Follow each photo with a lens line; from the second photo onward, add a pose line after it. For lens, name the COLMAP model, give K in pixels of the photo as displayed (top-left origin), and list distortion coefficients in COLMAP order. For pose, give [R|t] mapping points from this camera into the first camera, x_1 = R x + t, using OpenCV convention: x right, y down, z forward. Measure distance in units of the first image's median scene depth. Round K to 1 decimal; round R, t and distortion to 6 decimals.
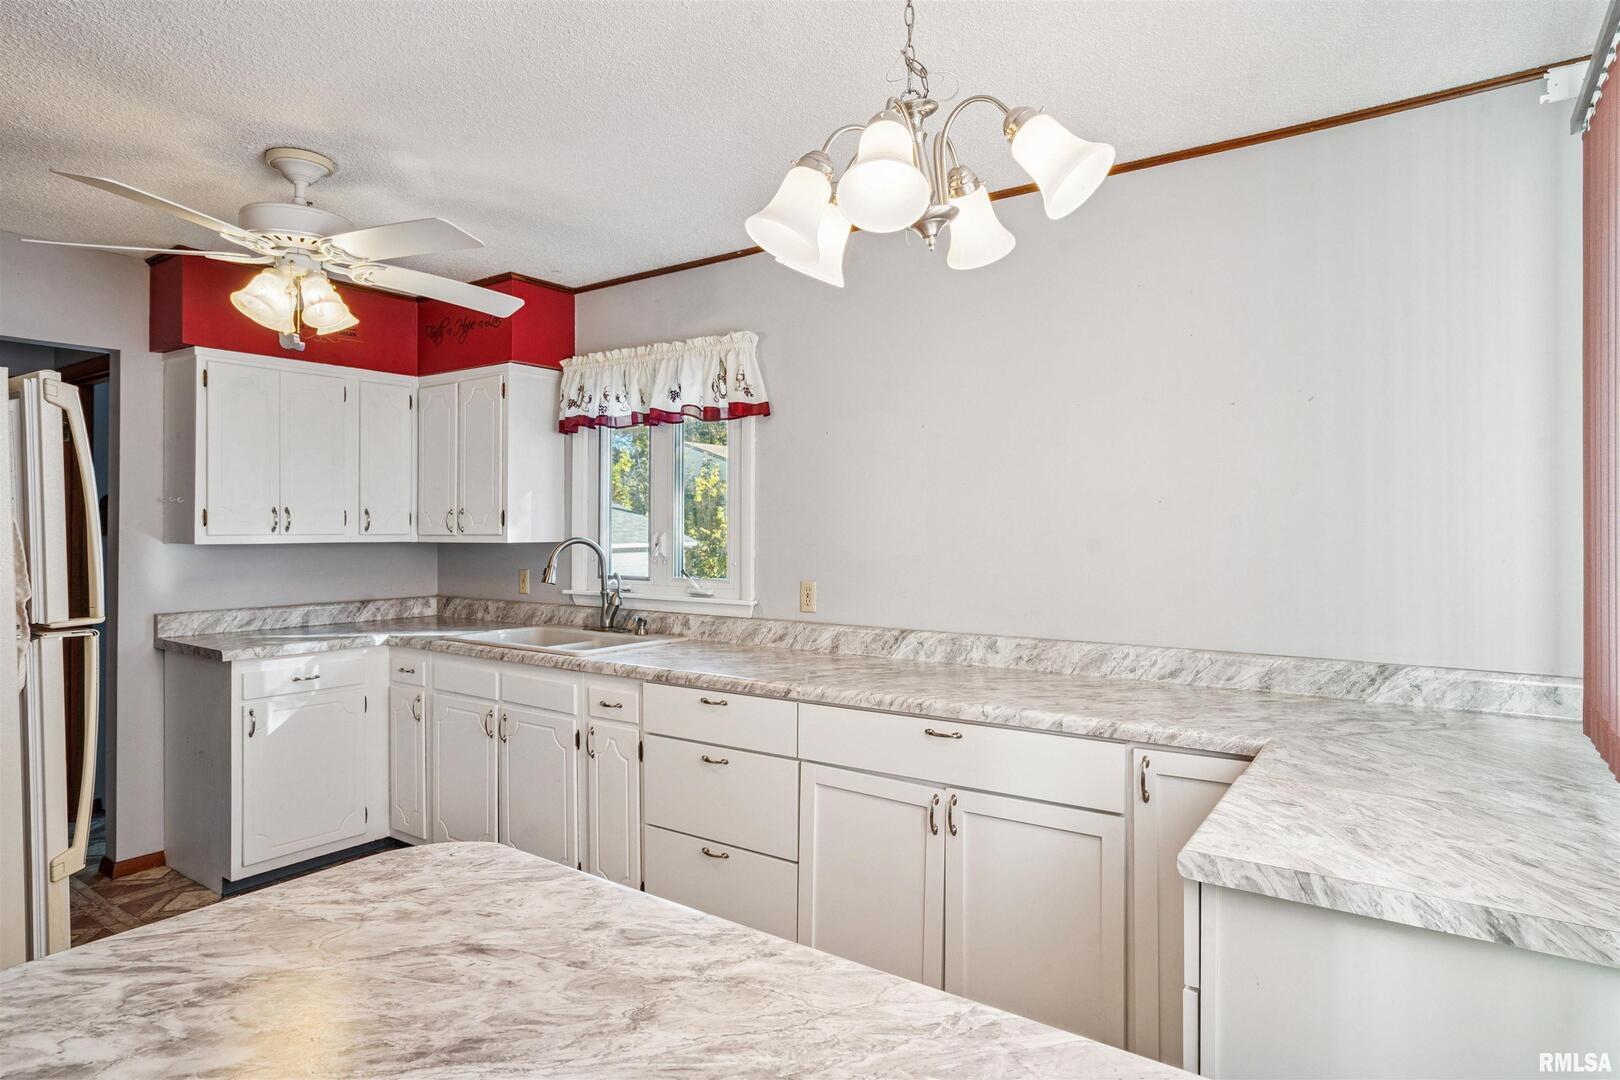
lens RADIAL K [[902.0, 0, 814.5], [0, 902.0, 527.3], [0, 0, 1]] dist [-0.019568, 0.003579]
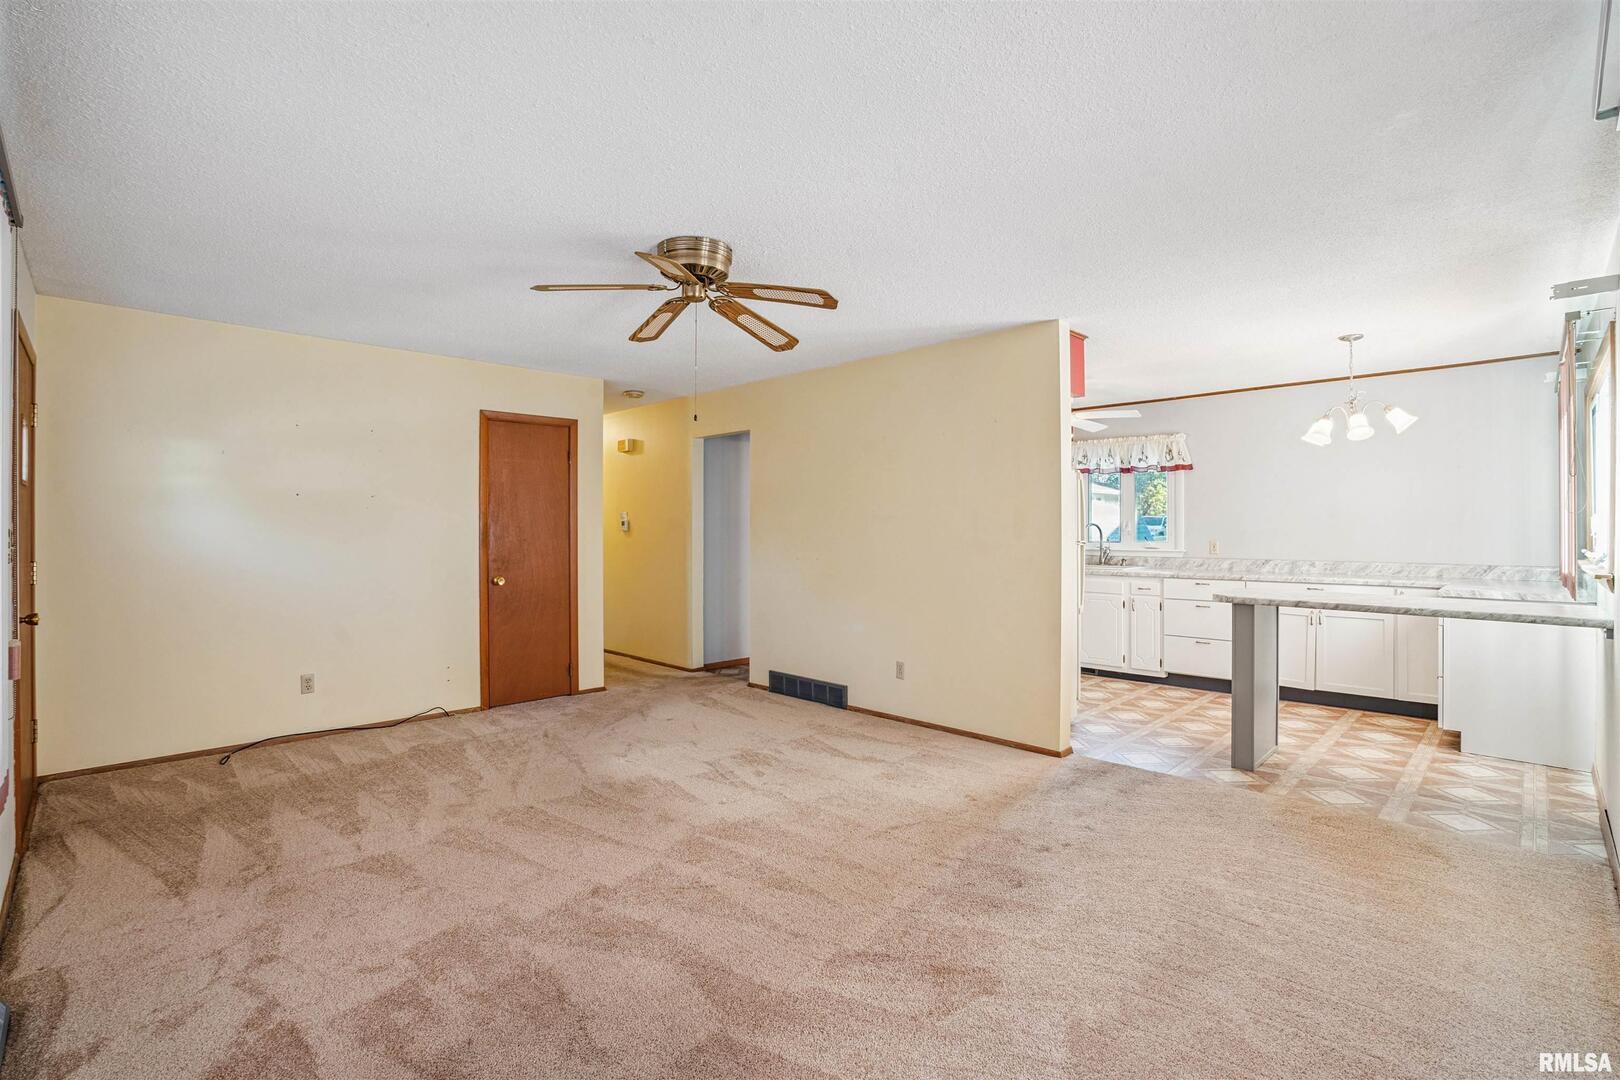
lens RADIAL K [[745.3, 0, 806.3], [0, 745.3, 529.4], [0, 0, 1]] dist [-0.049074, 0.014553]
pose [[0.984323, 0.001642, -0.176366, -0.669029], [-0.001665, 0.999999, 0.000017, 0.030116], [0.176366, 0.000277, 0.984325, -0.998354]]
